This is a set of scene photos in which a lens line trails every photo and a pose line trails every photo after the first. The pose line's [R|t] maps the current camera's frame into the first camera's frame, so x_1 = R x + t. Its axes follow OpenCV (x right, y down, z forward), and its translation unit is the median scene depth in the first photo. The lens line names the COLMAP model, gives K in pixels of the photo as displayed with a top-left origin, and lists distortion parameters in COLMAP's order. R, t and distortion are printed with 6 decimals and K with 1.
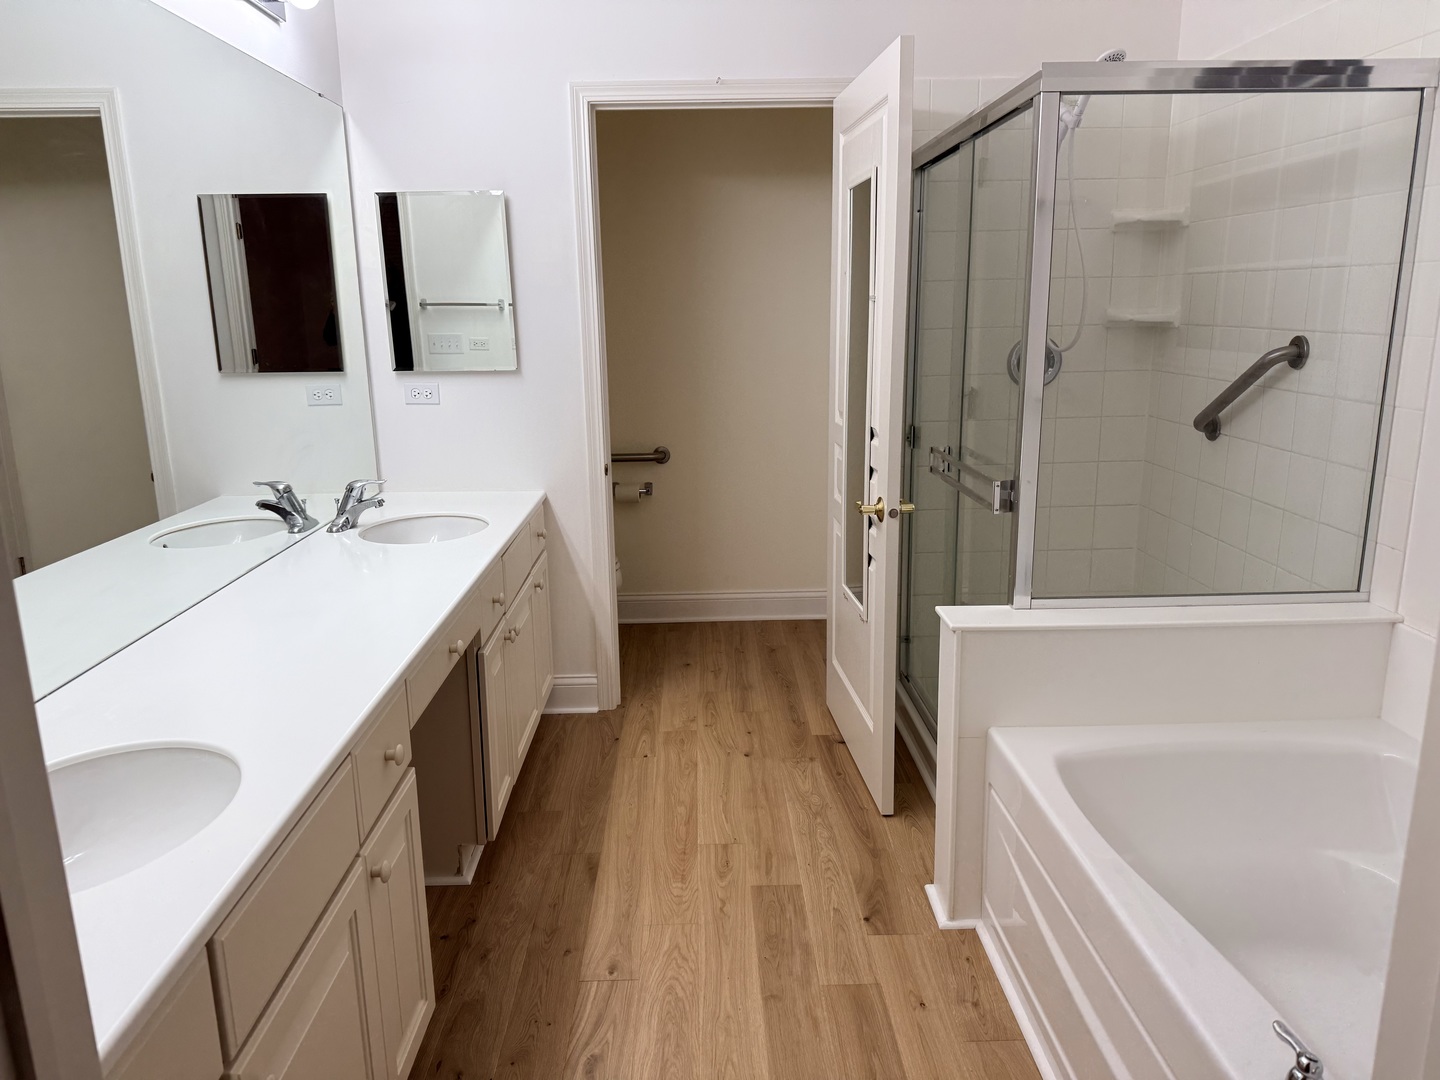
lens RADIAL K [[1013.2, 0, 711.8], [0, 1013.2, 534.9], [0, 0, 1]] dist [0.051430, -0.072181]
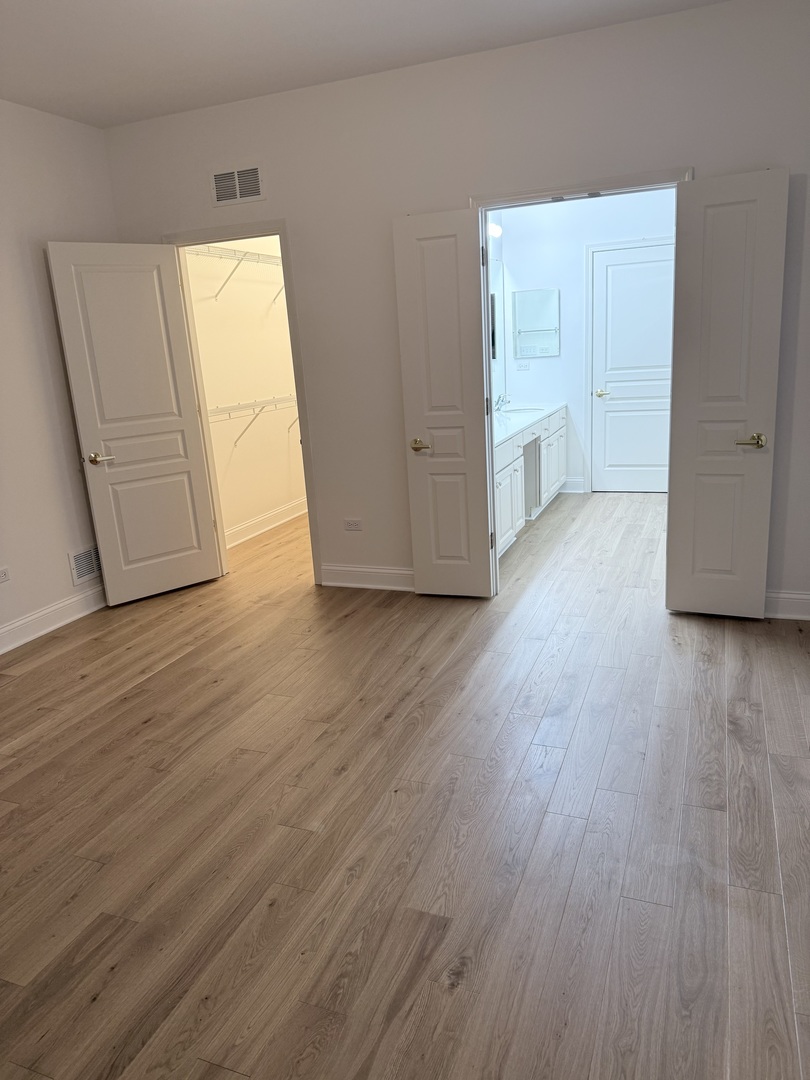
lens RADIAL K [[759.9, 0, 359.8], [0, 759.9, 564.4], [0, 0, 1]] dist [0.051430, -0.072181]
pose [[0.902567, 0.068670, -0.425037, 0.288783], [-0.037208, 0.995946, 0.081896, 0.303834], [0.428938, -0.058101, 0.901463, -1.358494]]
